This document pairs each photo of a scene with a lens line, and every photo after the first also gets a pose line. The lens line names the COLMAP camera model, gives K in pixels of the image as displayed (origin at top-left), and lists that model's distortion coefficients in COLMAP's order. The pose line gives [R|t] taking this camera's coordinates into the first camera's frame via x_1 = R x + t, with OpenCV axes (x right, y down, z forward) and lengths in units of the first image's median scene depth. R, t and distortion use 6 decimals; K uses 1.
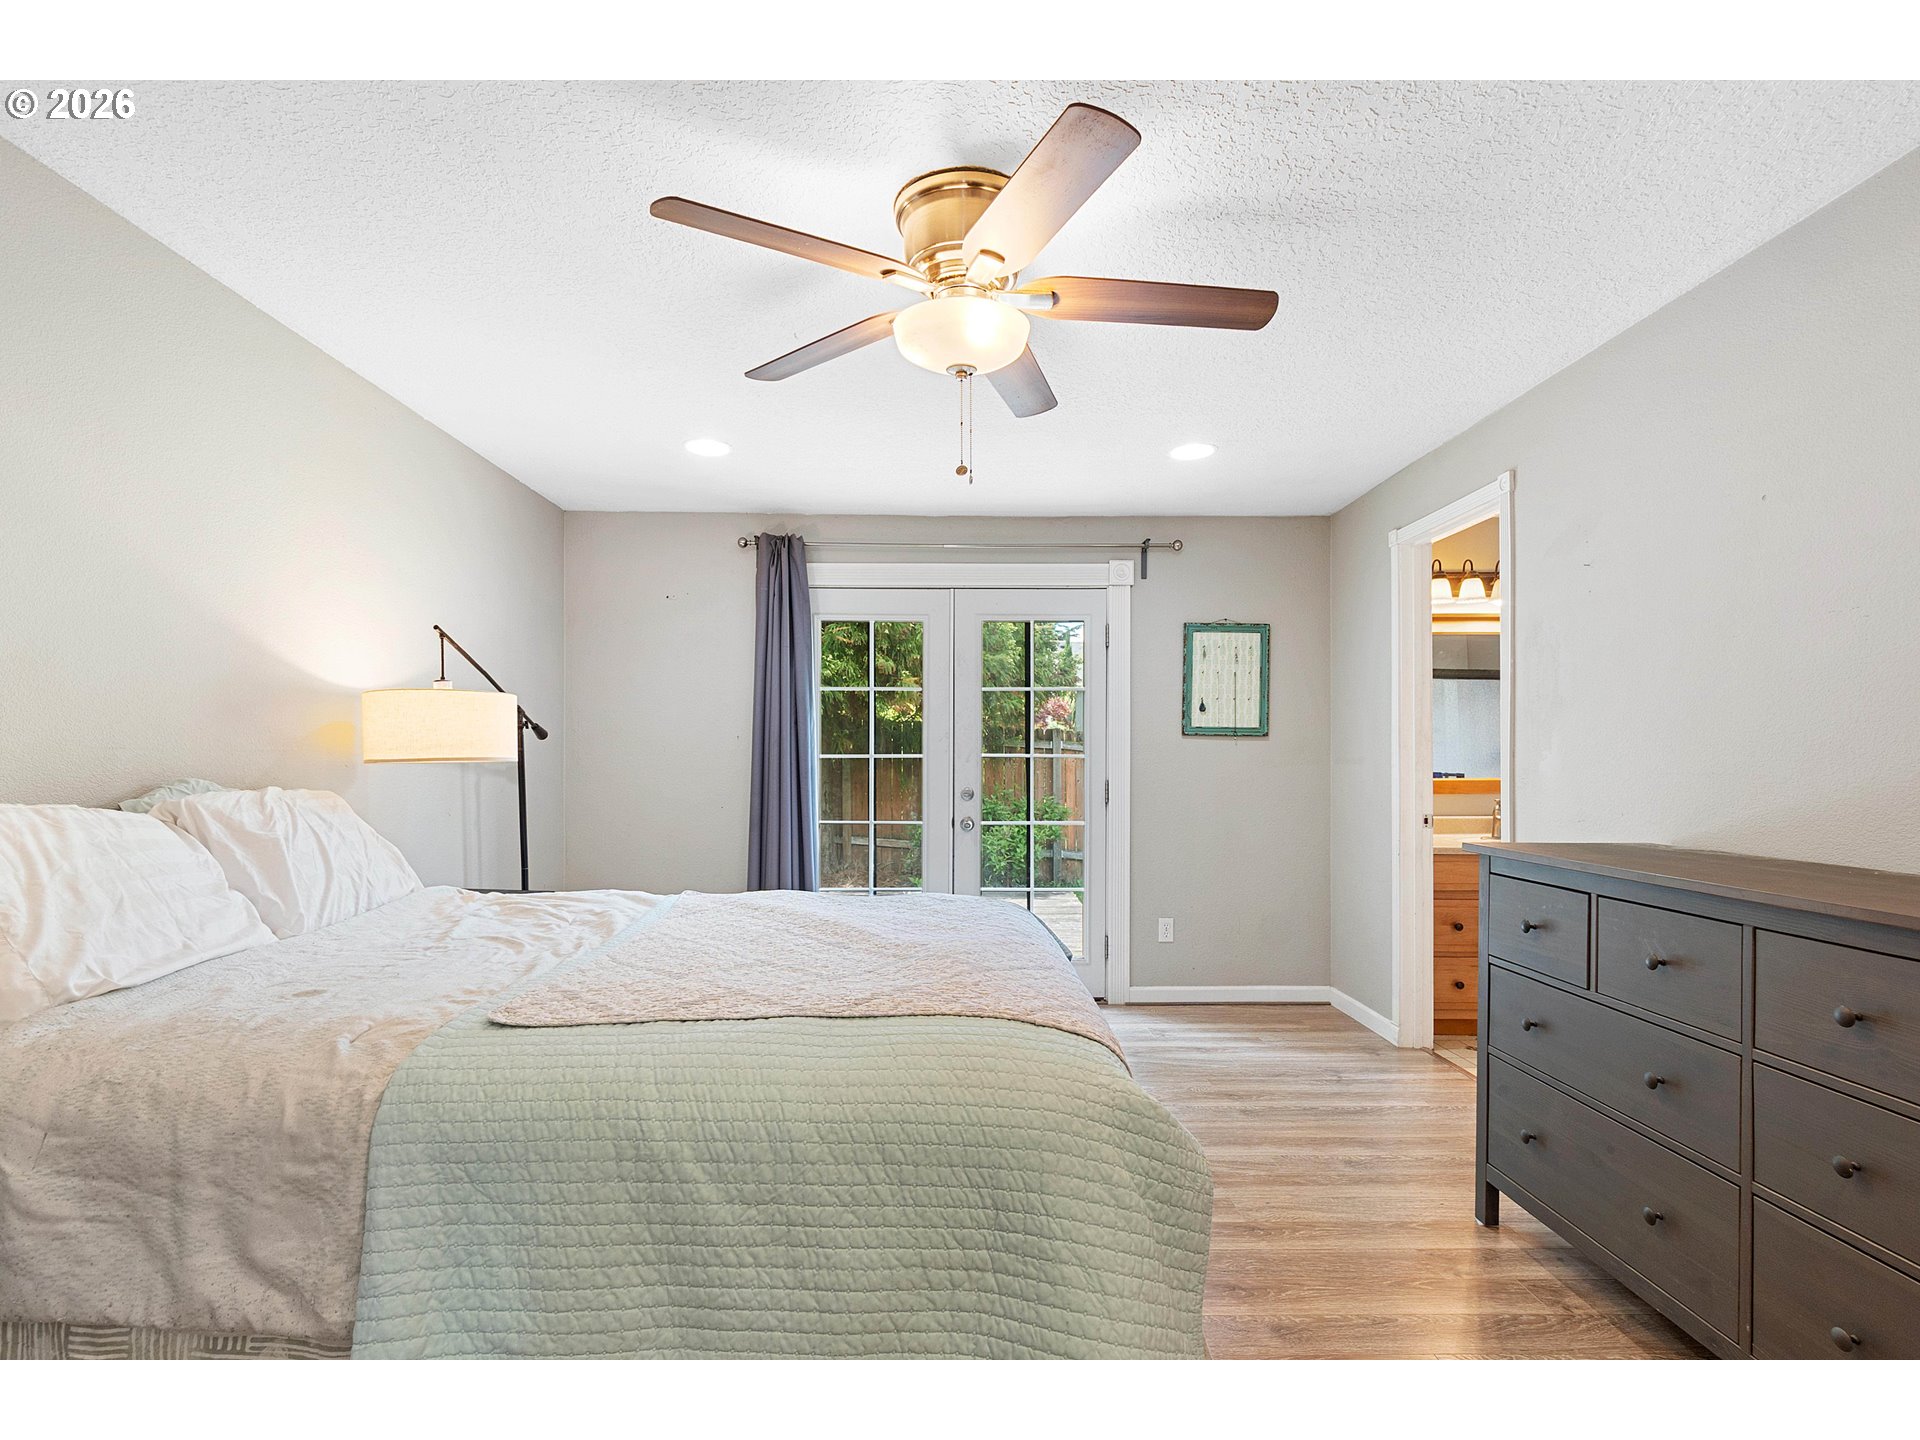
lens RADIAL K [[921.9, 0, 984.6], [0, 921.9, 765.6], [0, 0, 1]] dist [-0.006131, 0.002172]
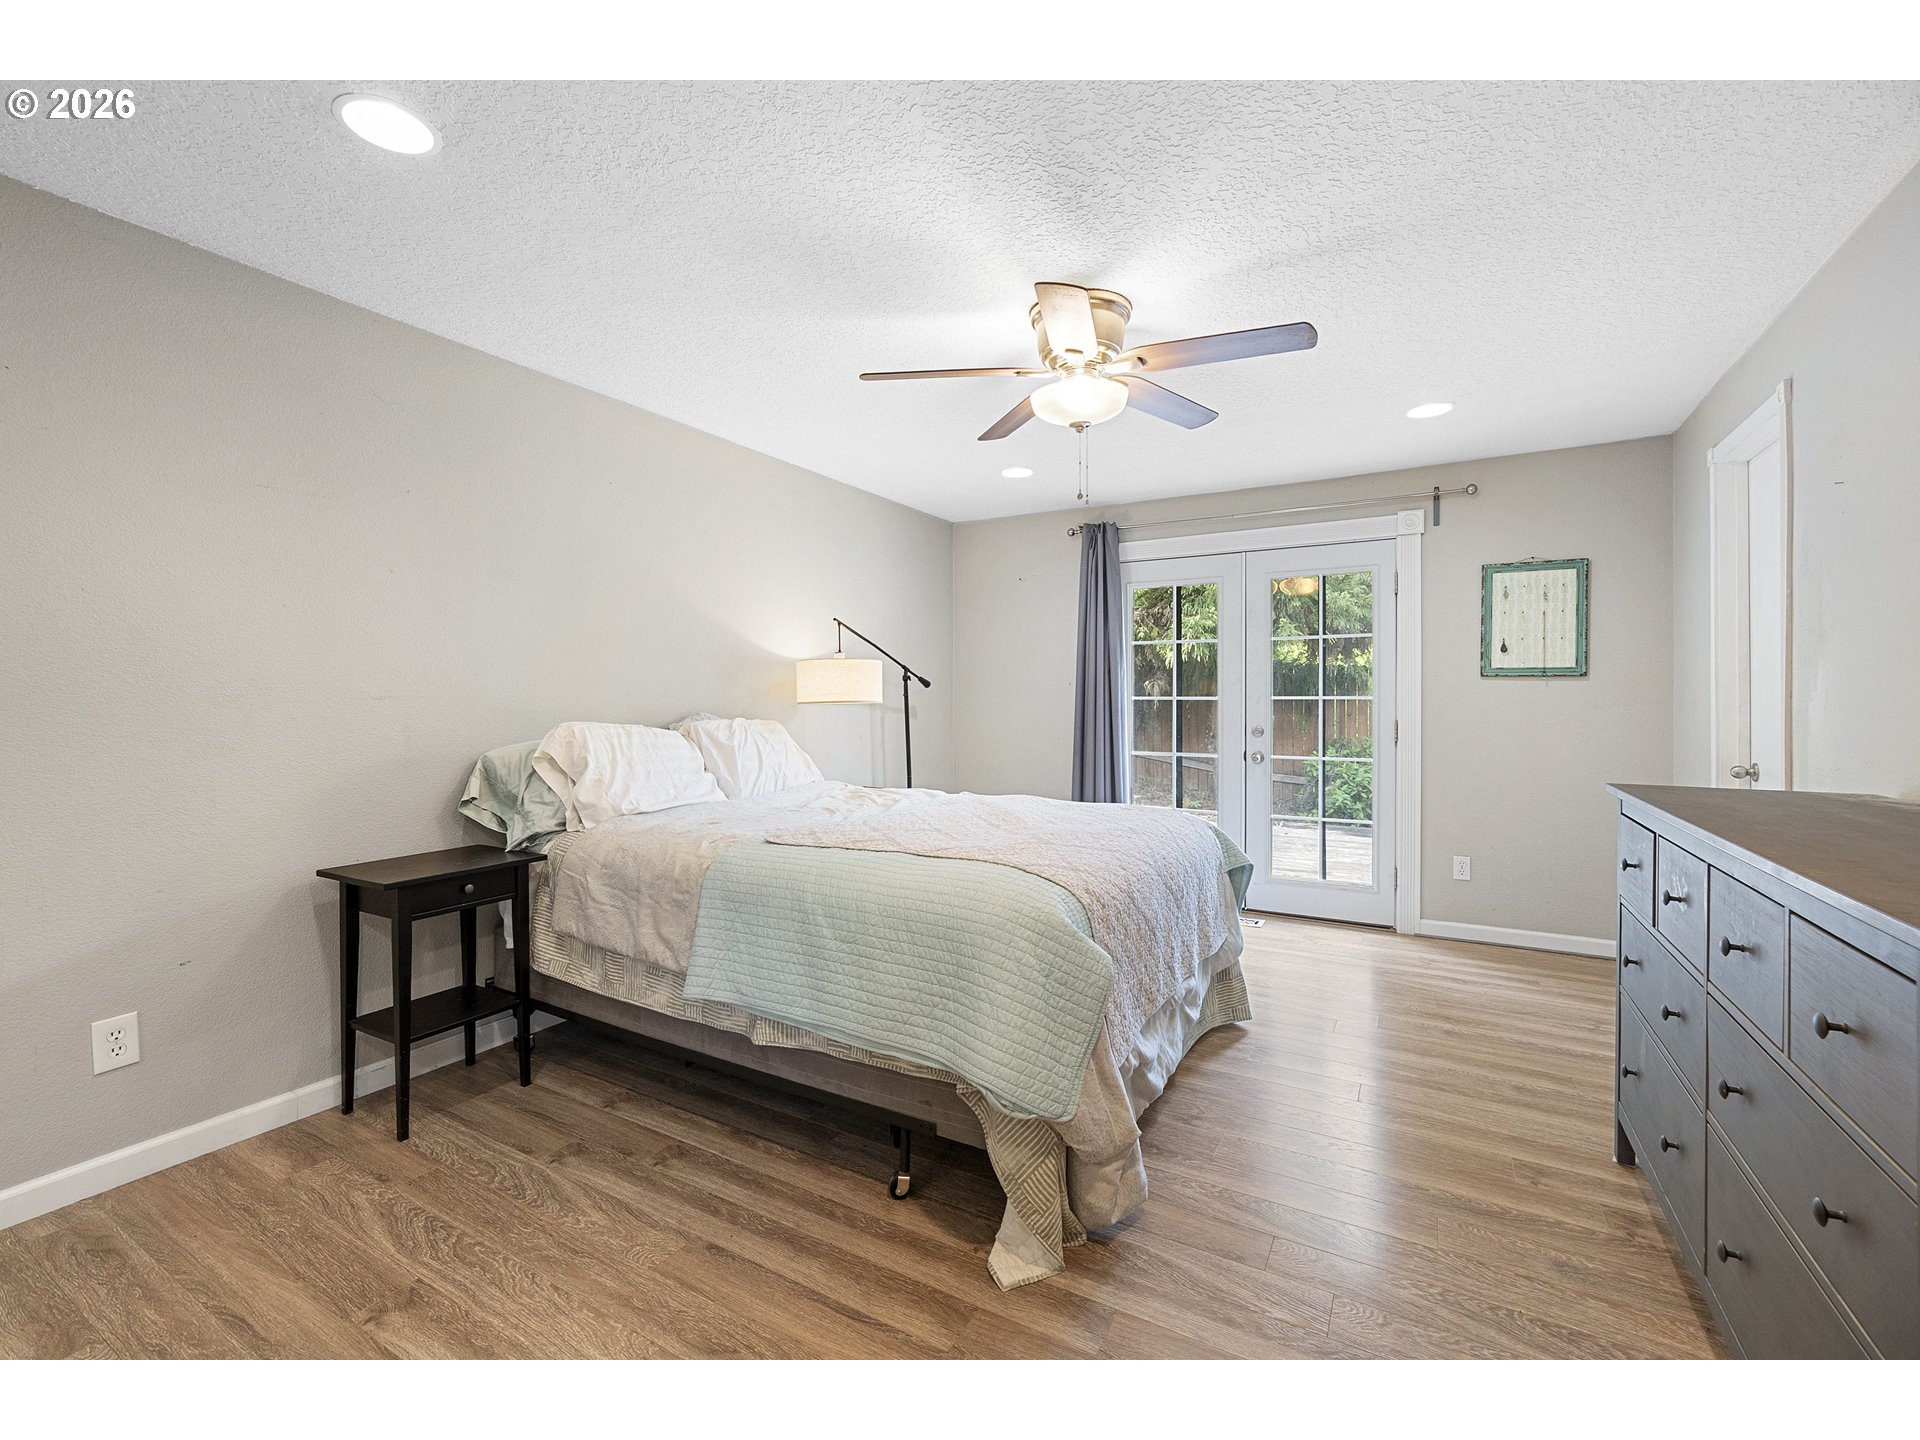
lens RADIAL K [[832.4, 0, 957.3], [0, 832.4, 709.0], [0, 0, 1]] dist [0.002792, -0.000515]
pose [[0.858586, 0.003216, -0.512660, 0.246951], [-0.001333, 0.999991, 0.004041, -0.000356], [0.512668, -0.002786, 0.858582, -0.099709]]
